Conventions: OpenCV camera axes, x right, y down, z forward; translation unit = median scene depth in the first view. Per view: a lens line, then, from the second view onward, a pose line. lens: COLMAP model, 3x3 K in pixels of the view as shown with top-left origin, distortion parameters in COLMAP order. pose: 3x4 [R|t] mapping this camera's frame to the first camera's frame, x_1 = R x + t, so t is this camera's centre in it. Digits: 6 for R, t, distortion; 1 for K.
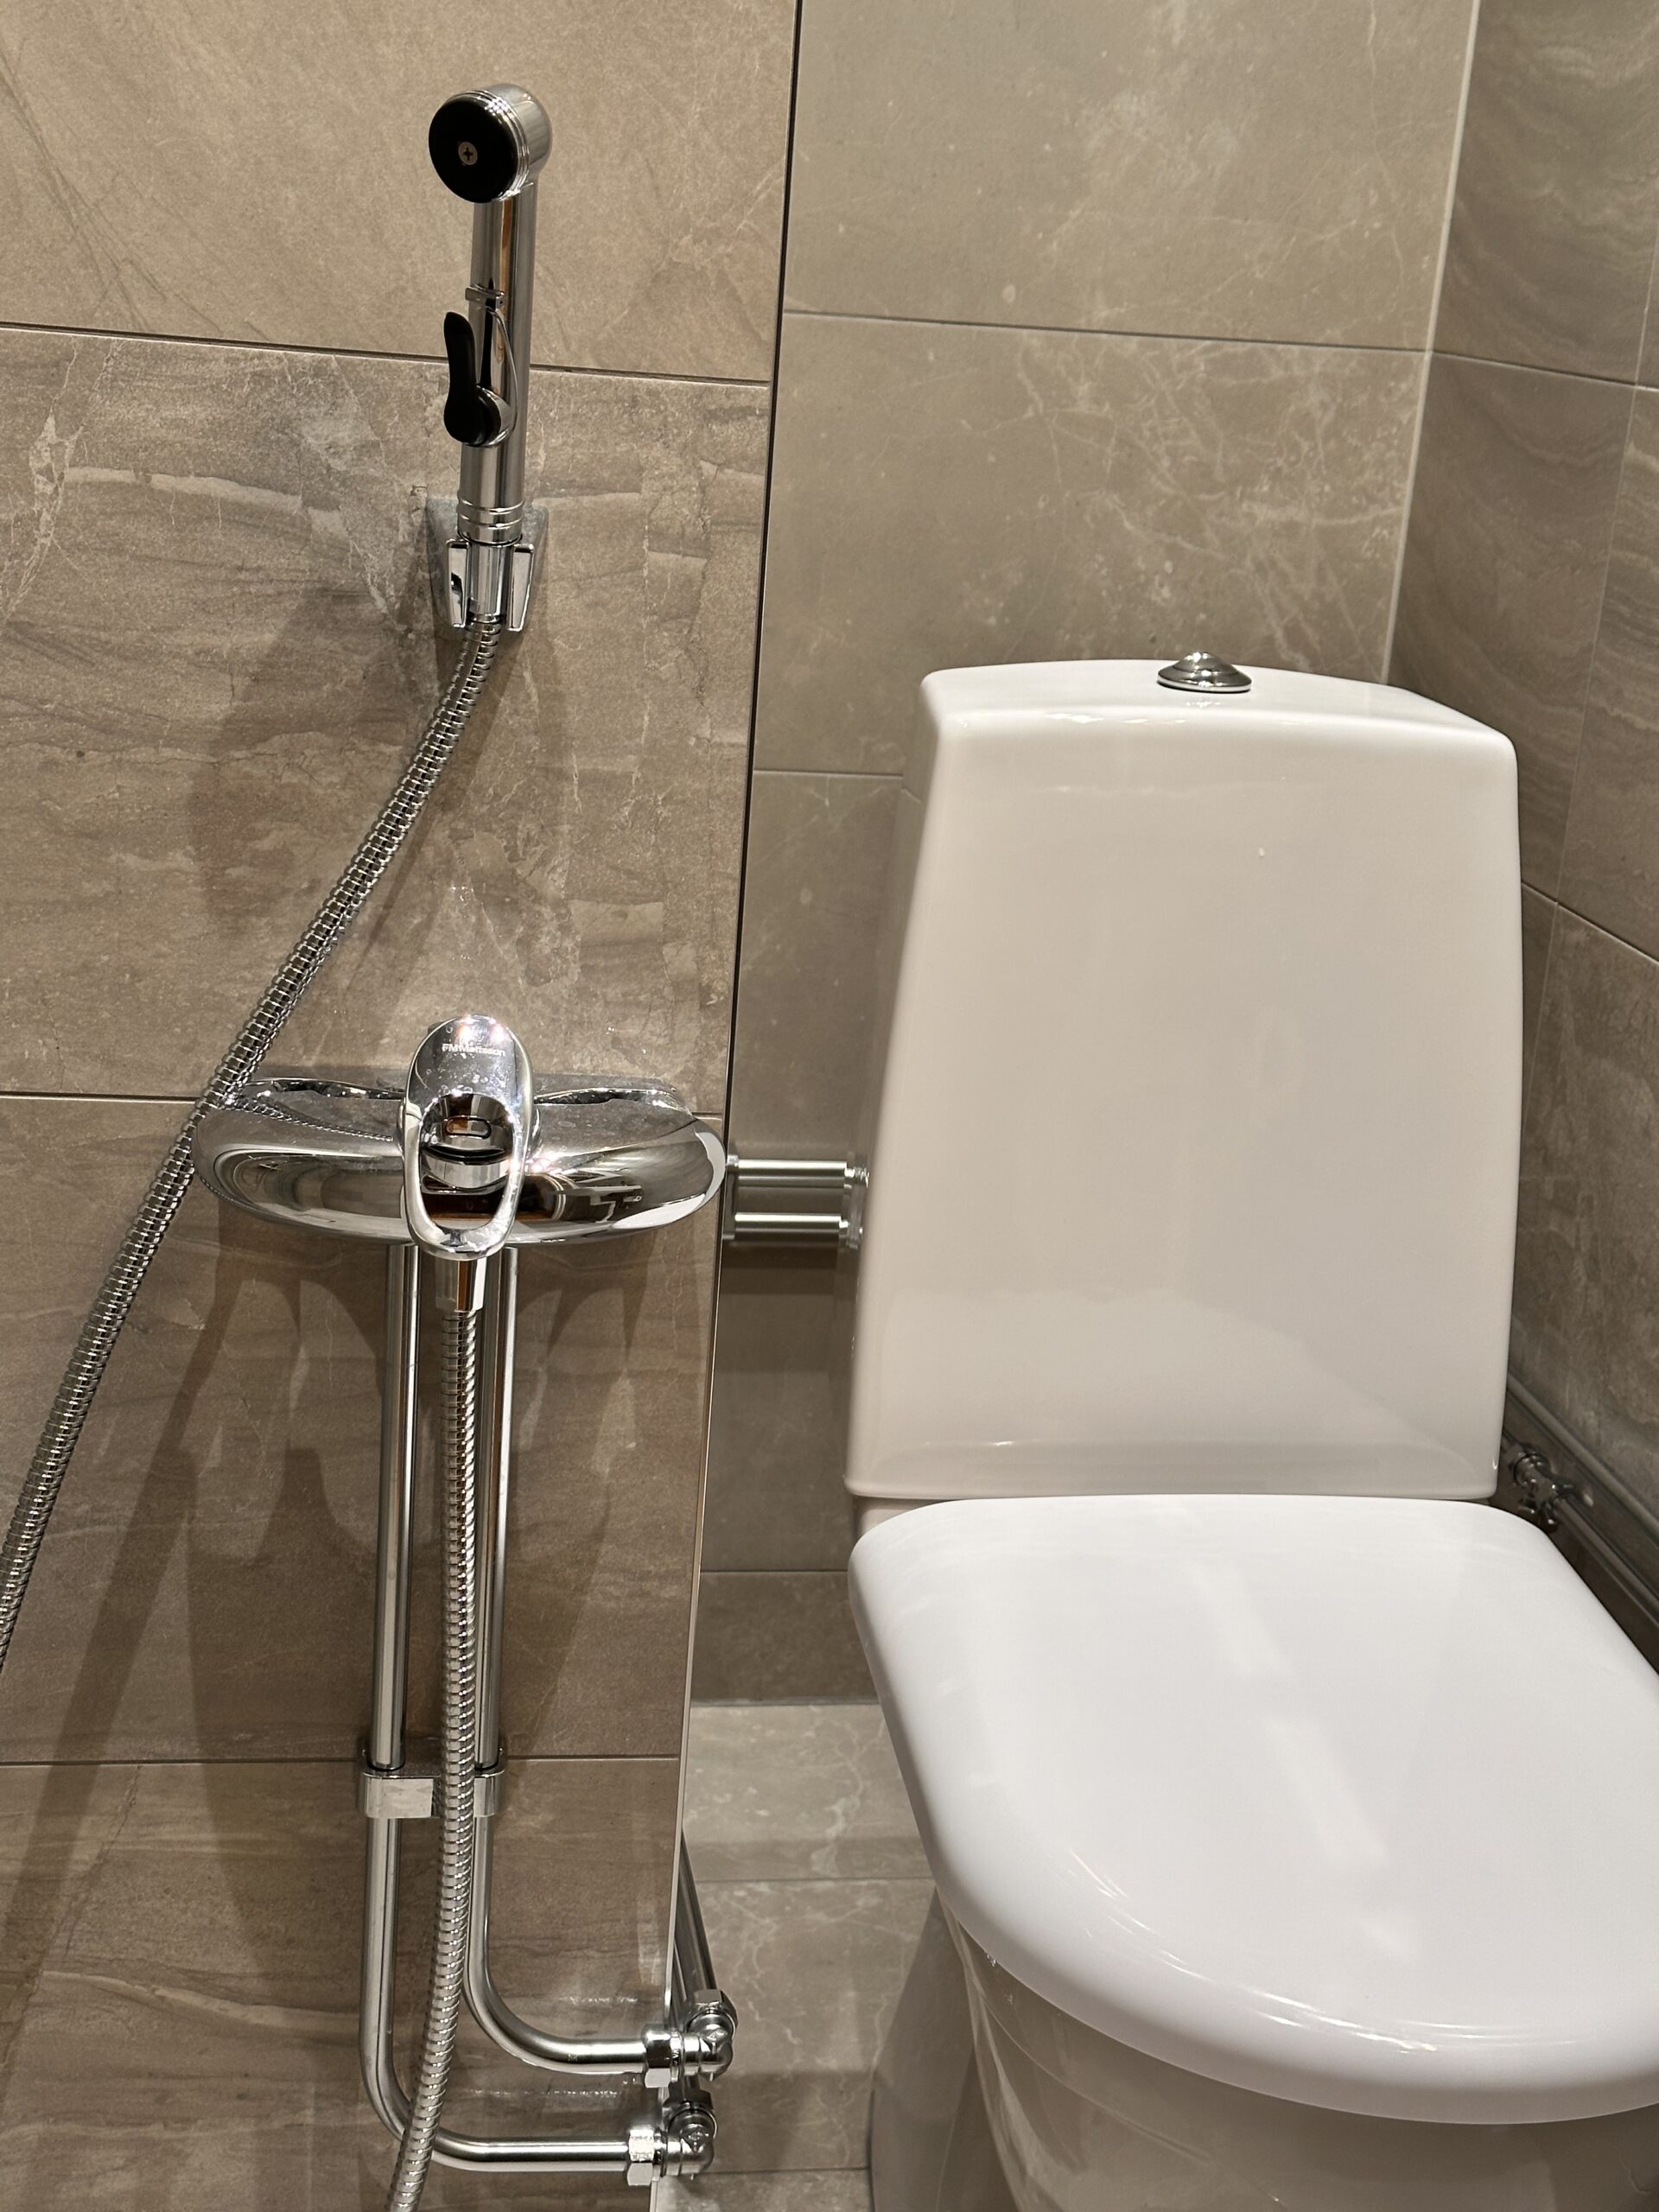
lens RADIAL K [[3052.4, 0, 830.2], [0, 3052.4, 1111.1], [0, 0, 1]] dist [0.121058, 0.000000]
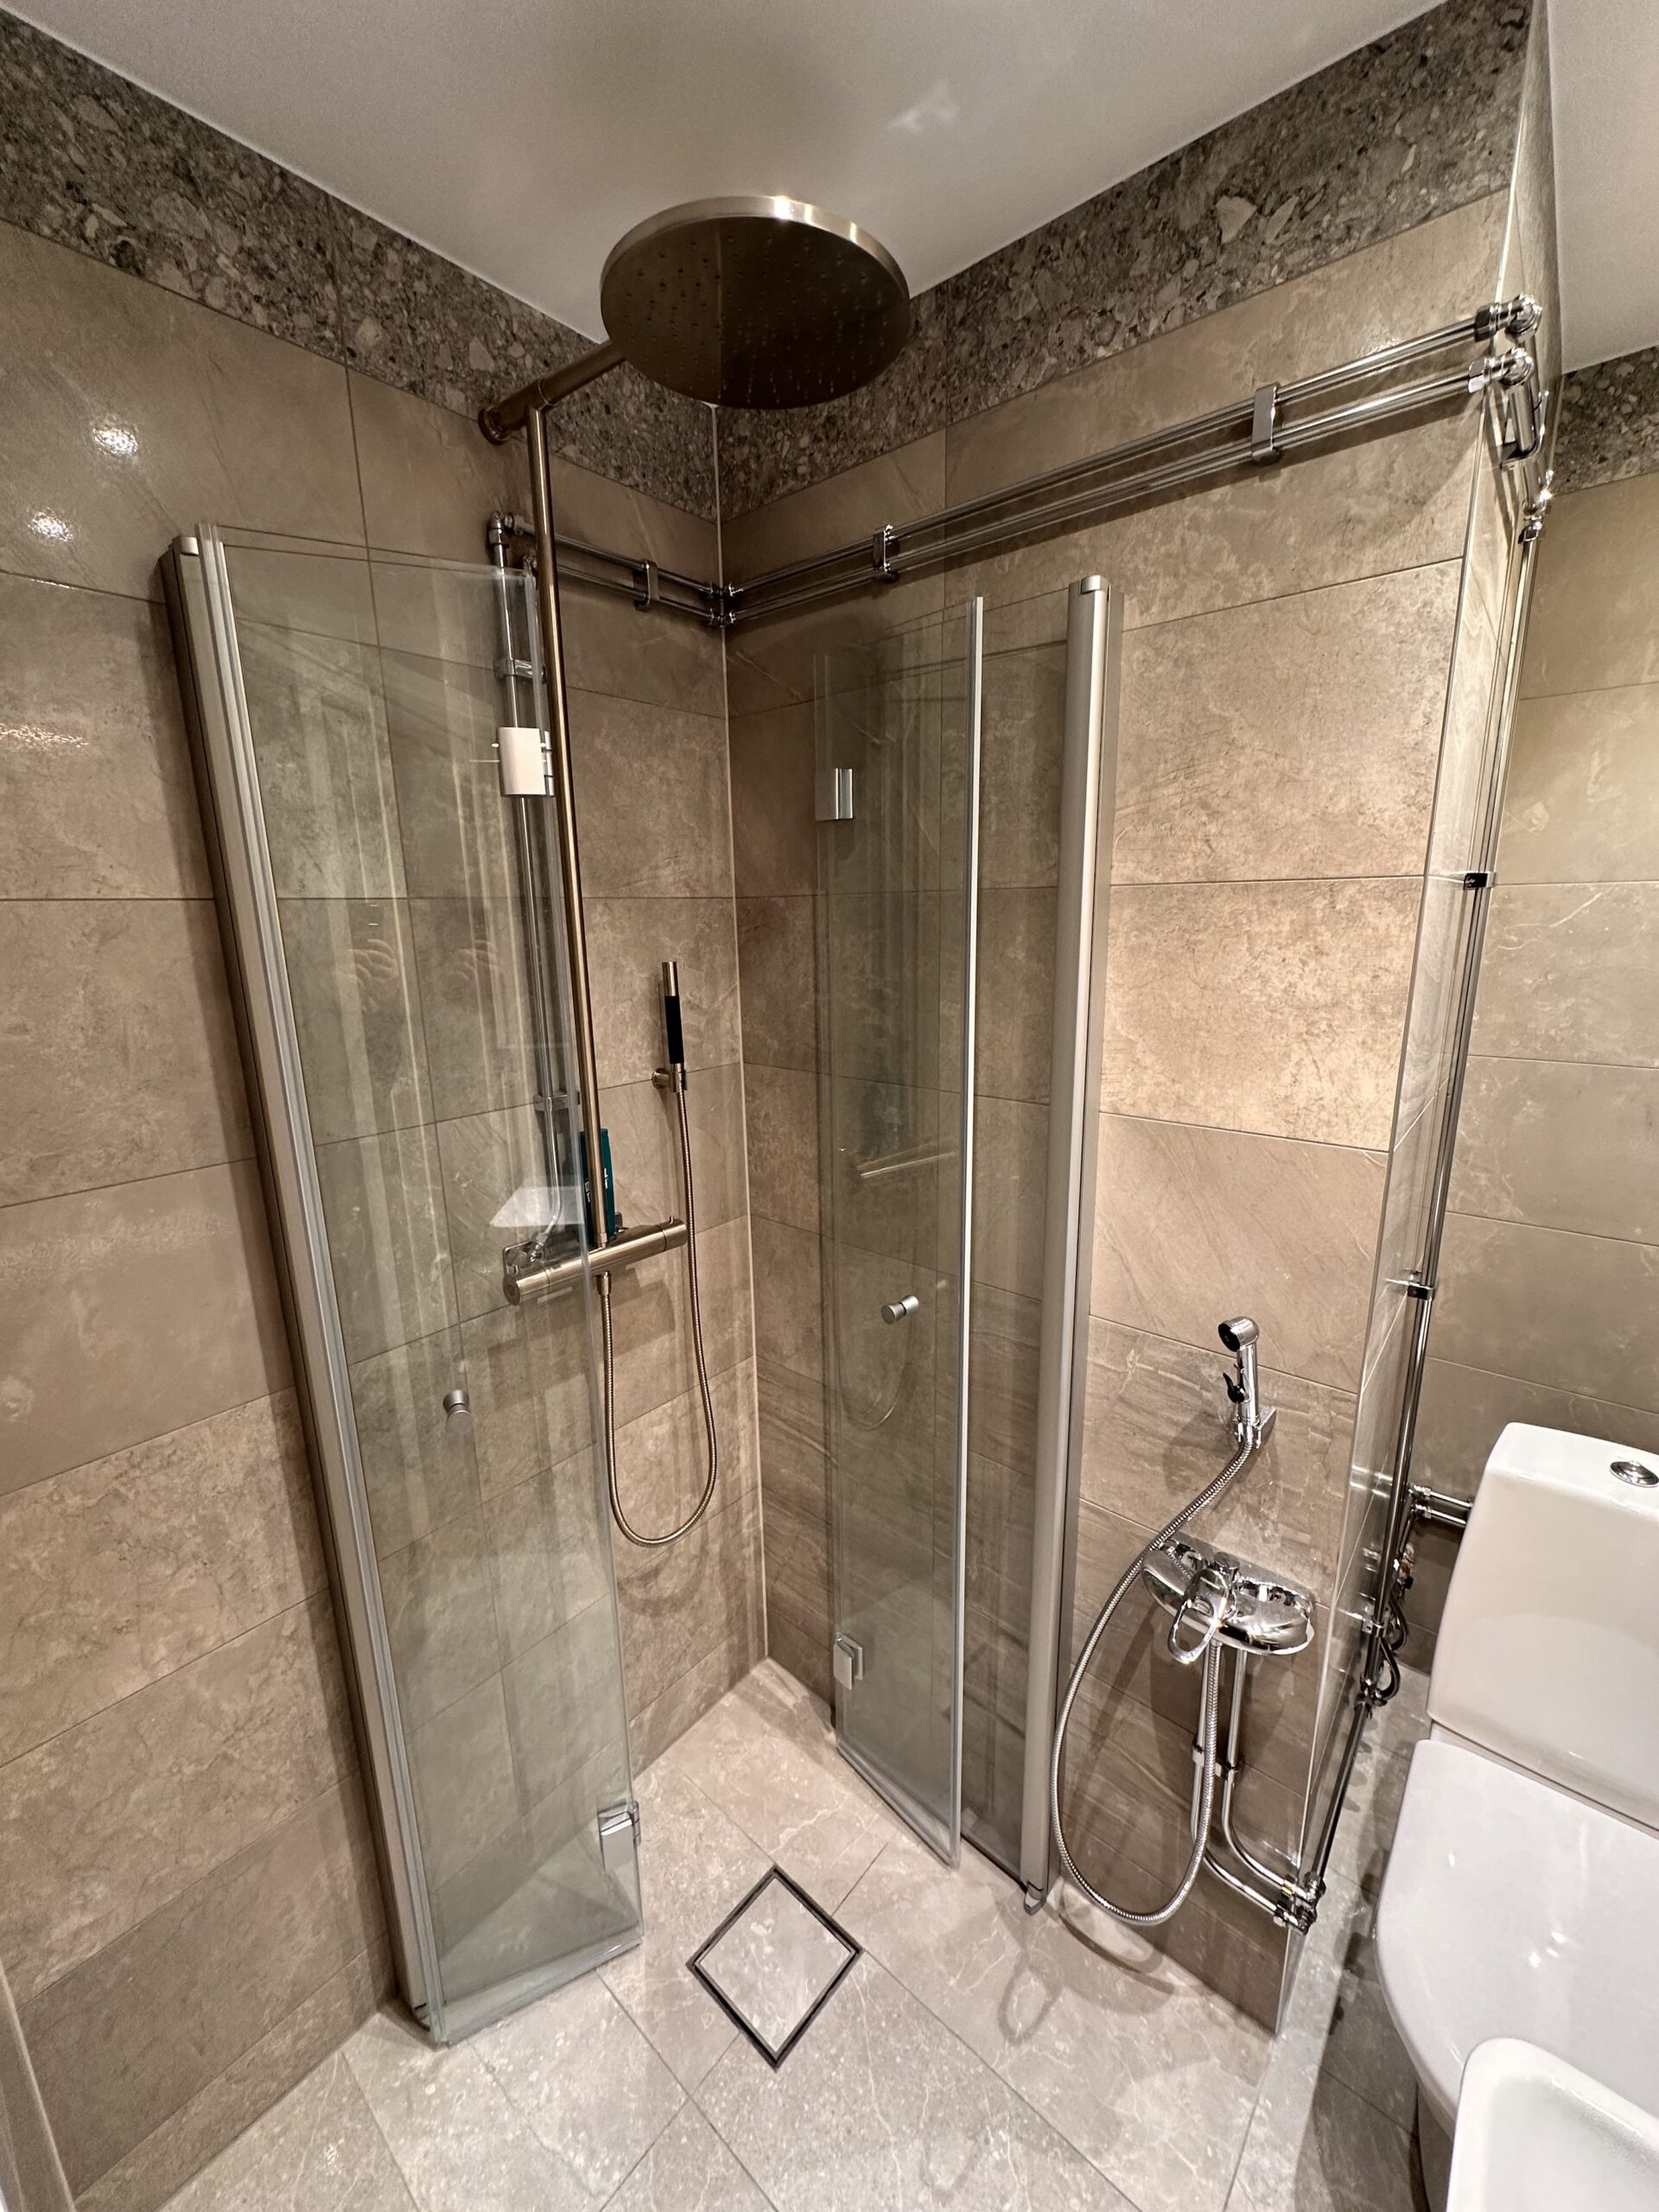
lens RADIAL K [[878.0, 0, 833.2], [0, 878.0, 1105.7], [0, 0, 1]] dist [-0.003047, 0.000275]
pose [[0.653691, 0.082036, -0.752302, 0.266218], [-0.152036, 0.988075, -0.024361, -0.411004], [0.741332, 0.130302, 0.658368, 0.003510]]
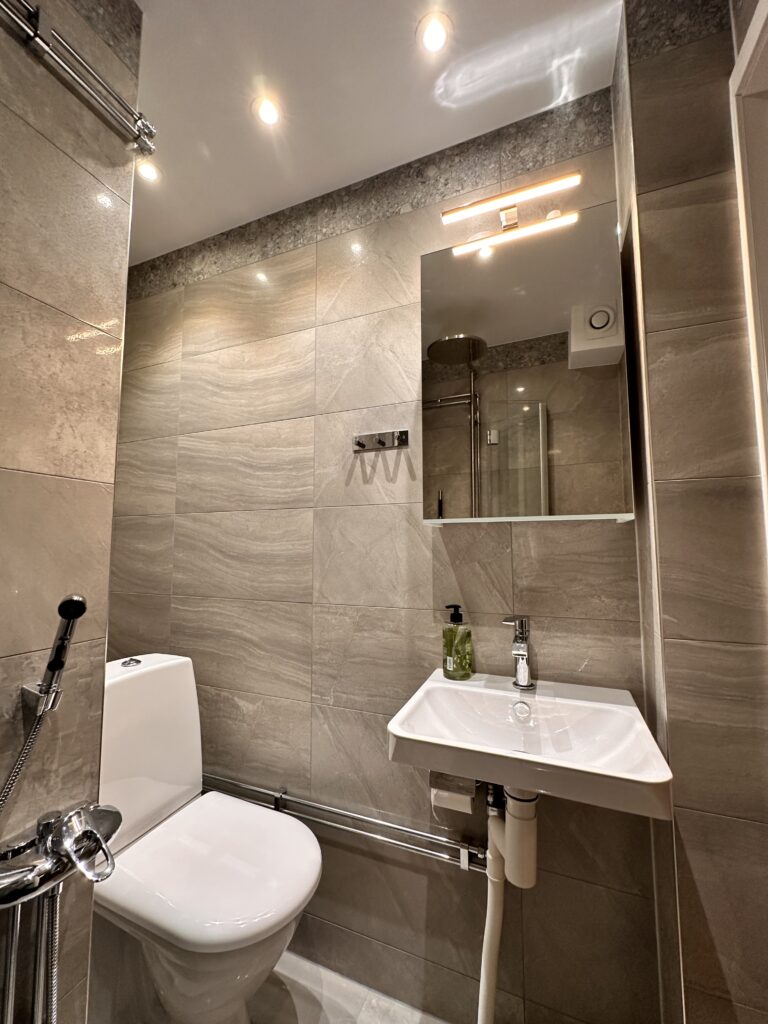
lens RADIAL K [[406.5, 0, 385.0], [0, 406.5, 512.4], [0, 0, 1]] dist [-0.003047, 0.000275]
pose [[0.511615, 0.001883, 0.859213, -0.343580], [0.279320, 0.945317, -0.168391, -0.187006], [-0.812546, 0.326146, 0.483113, 0.247125]]
